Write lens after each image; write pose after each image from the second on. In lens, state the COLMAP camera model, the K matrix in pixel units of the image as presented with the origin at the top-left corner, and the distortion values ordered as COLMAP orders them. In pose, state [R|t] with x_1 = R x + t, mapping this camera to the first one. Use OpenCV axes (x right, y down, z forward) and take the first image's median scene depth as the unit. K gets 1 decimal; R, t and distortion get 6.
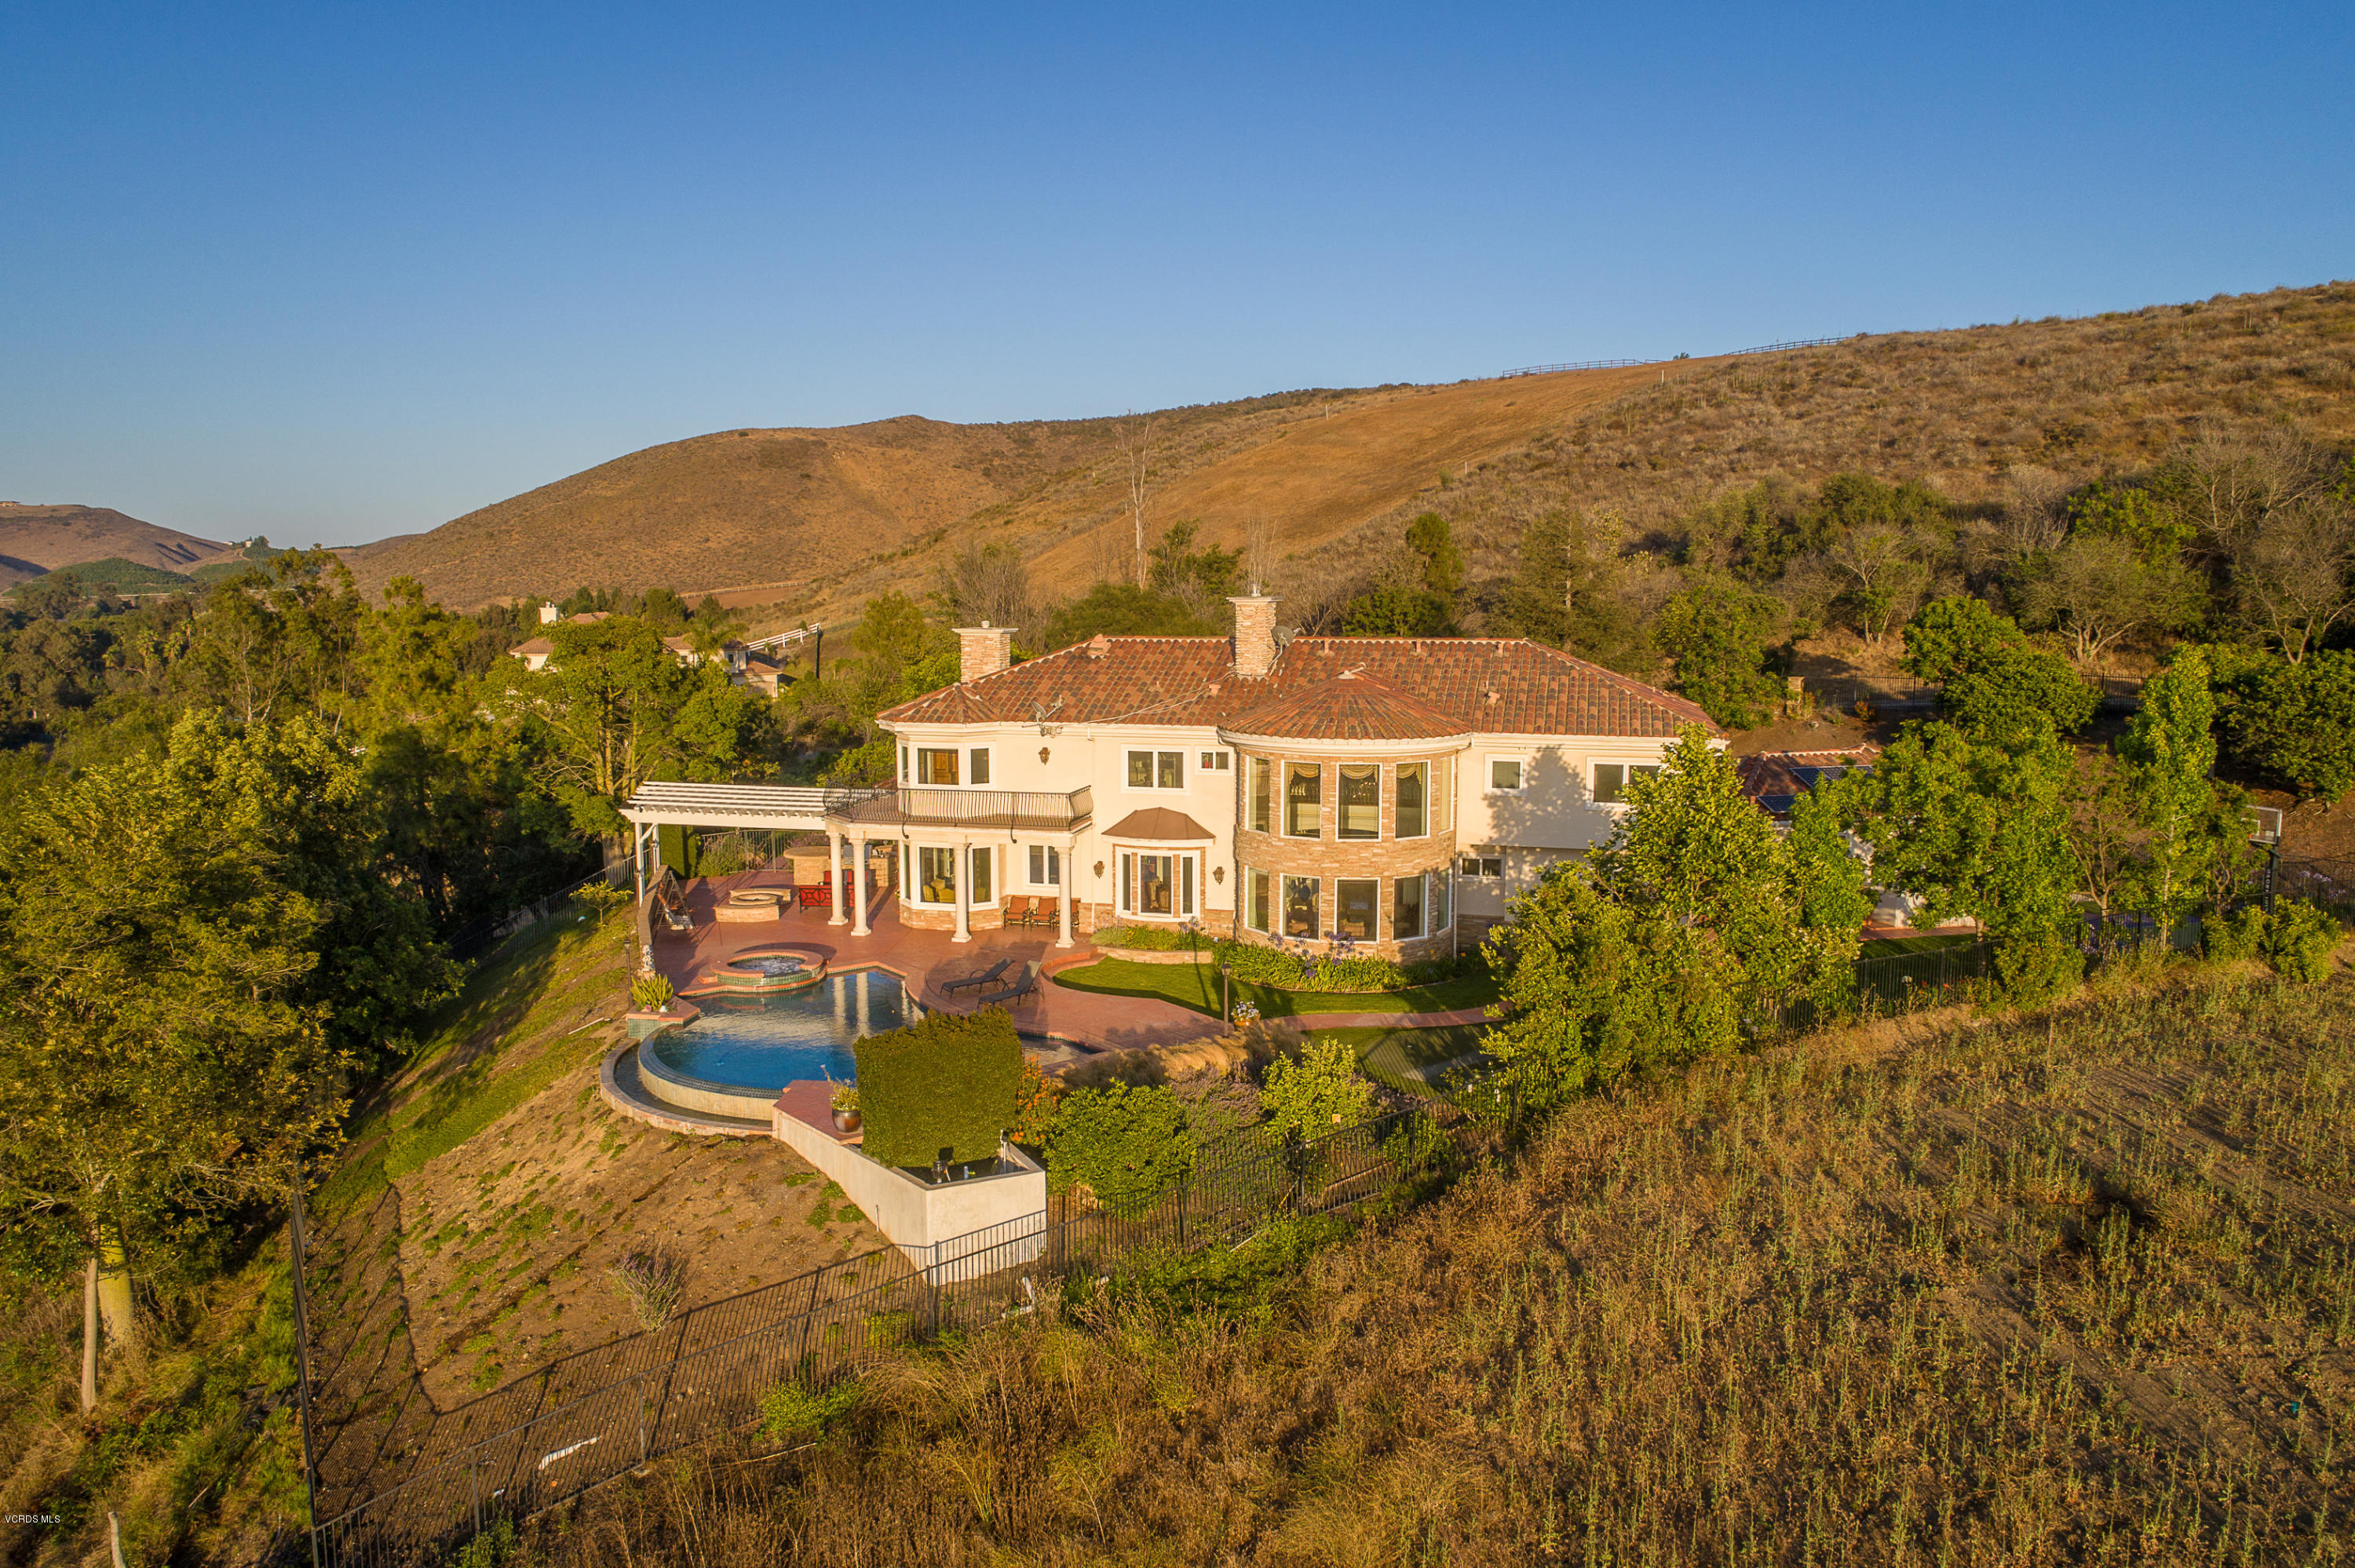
lens RADIAL K [[1577.2, 0, 1178.5], [0, 1577.2, 814.2], [0, 0, 1]] dist [-0.002072, 0.008005]
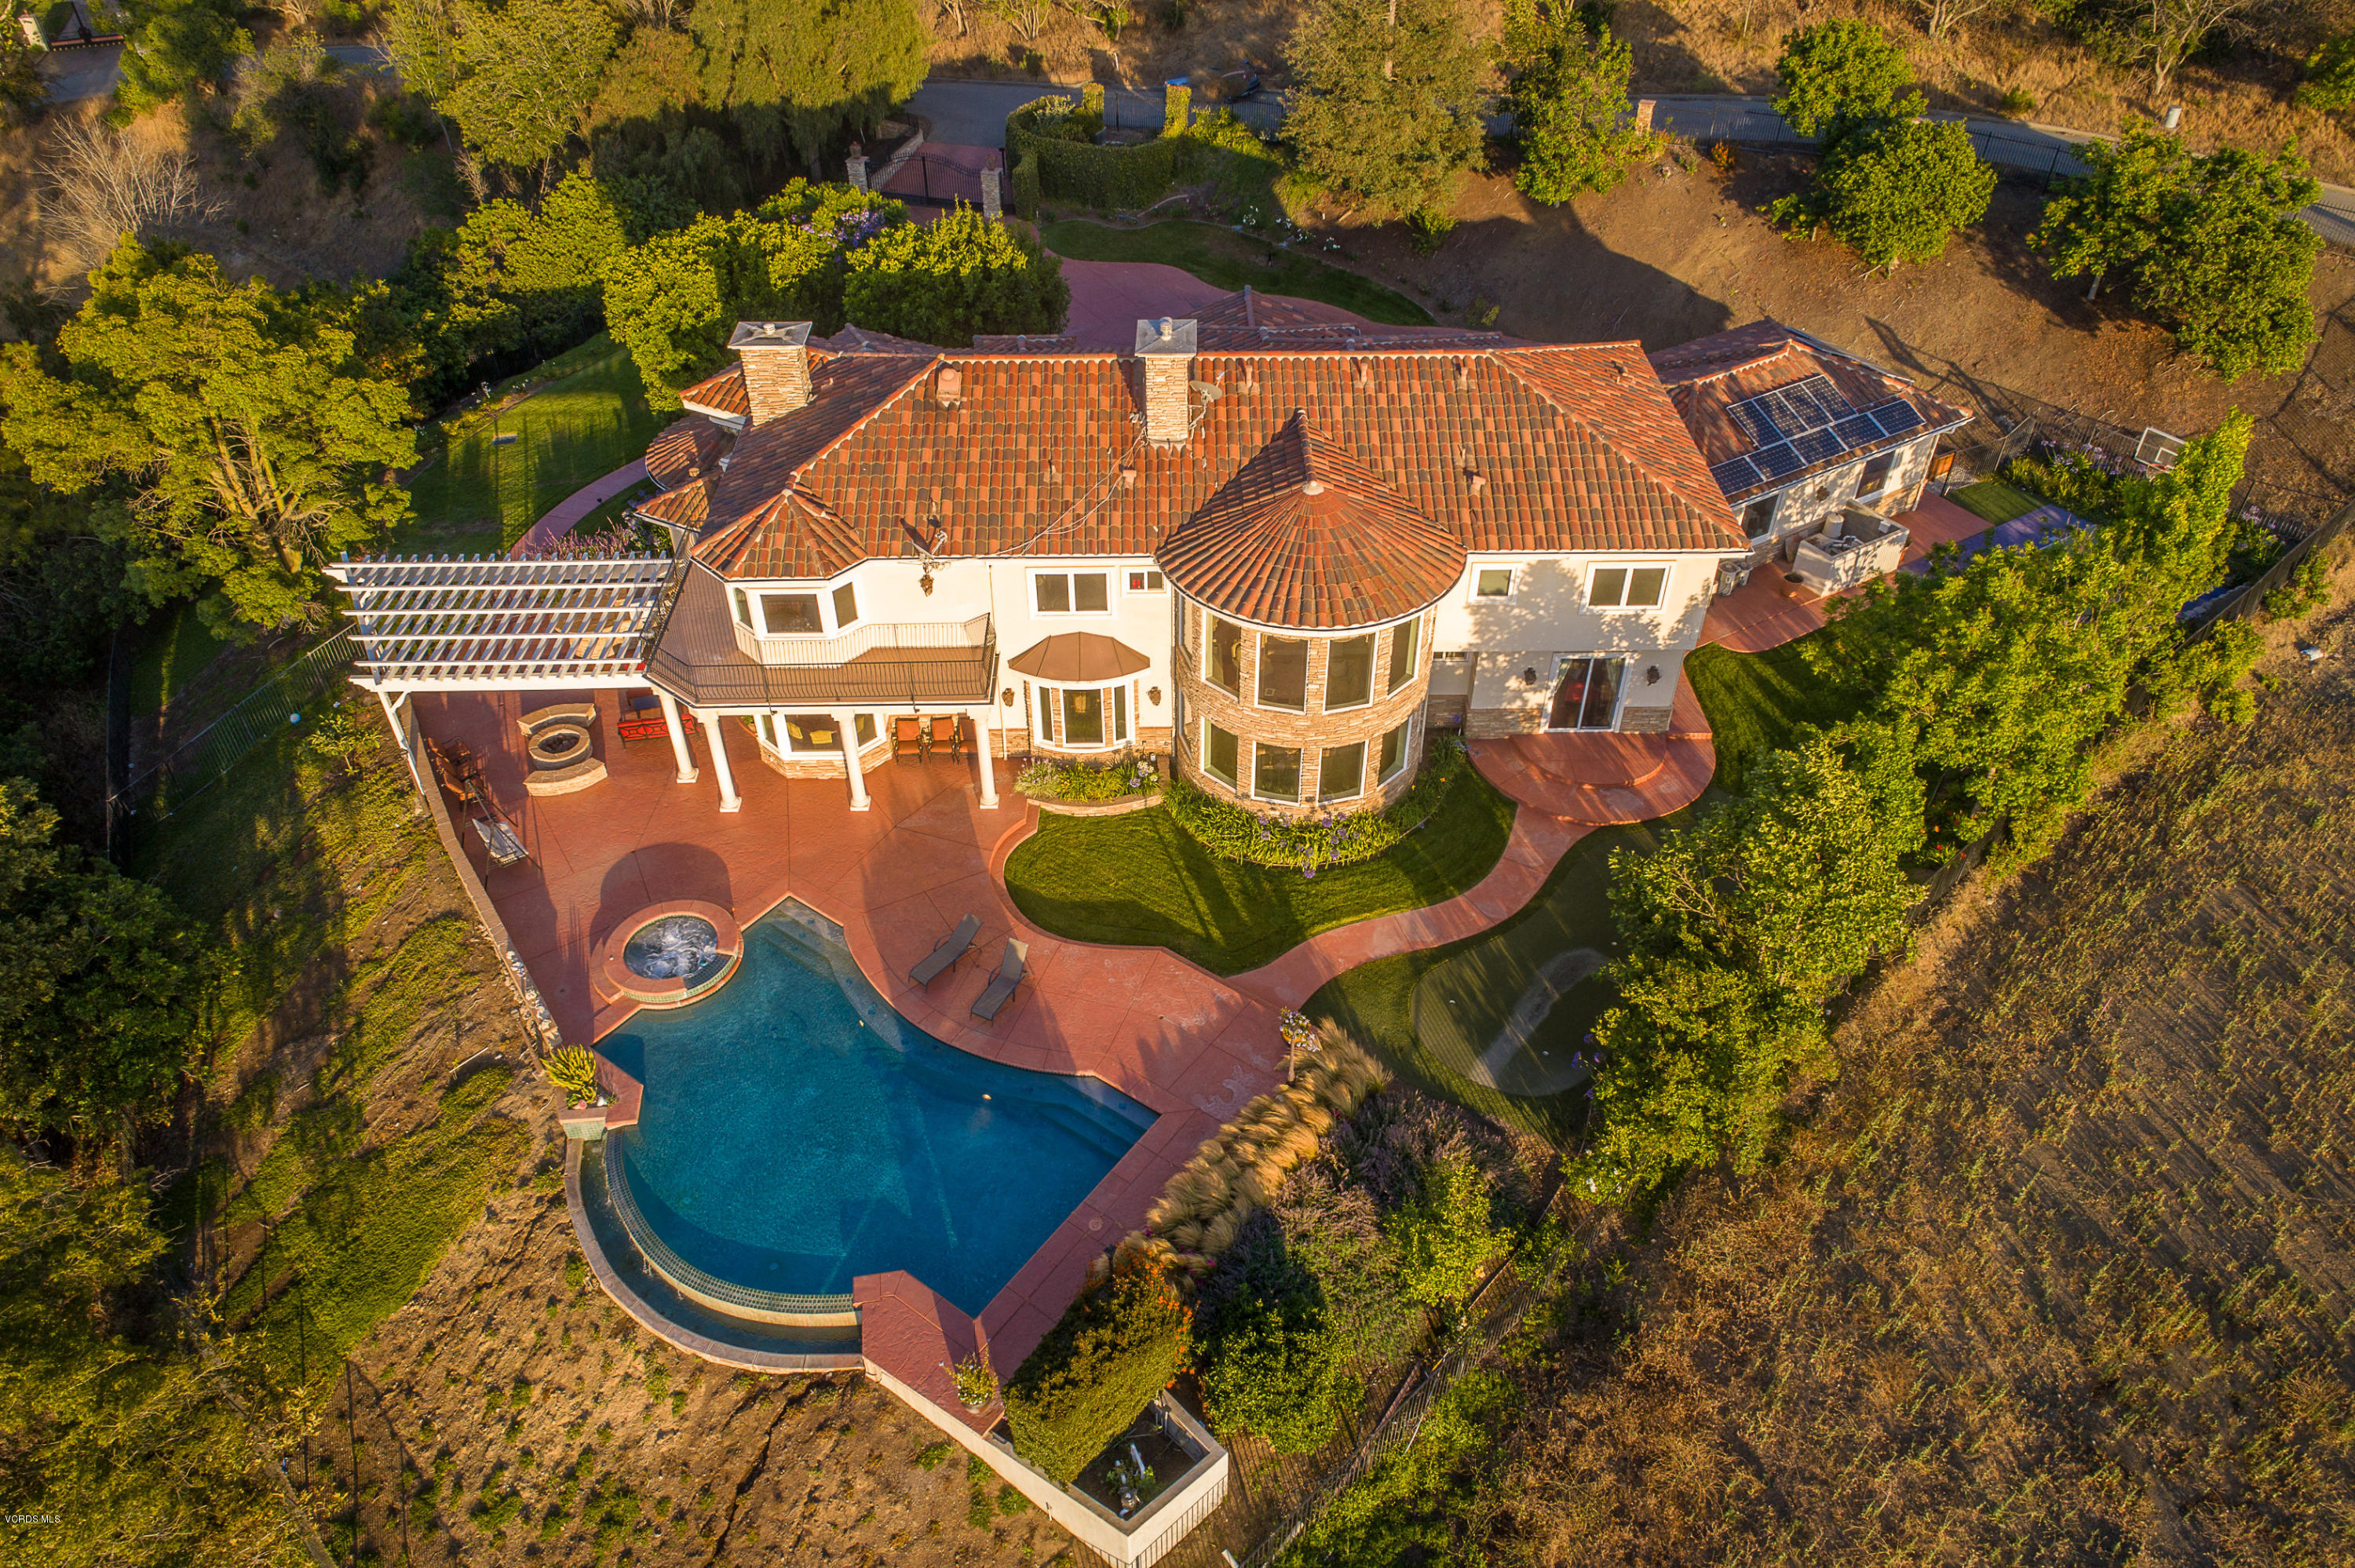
lens RADIAL K [[1590.2, 0, 1172.7], [0, 1590.2, 780.4], [0, 0, 1]] dist [0.000663, 0.001727]
pose [[0.964405, -0.175451, 0.197839, -0.143933], [0.044329, 0.844852, 0.533160, -0.382603], [-0.260688, -0.505412, 0.822557, 0.262022]]
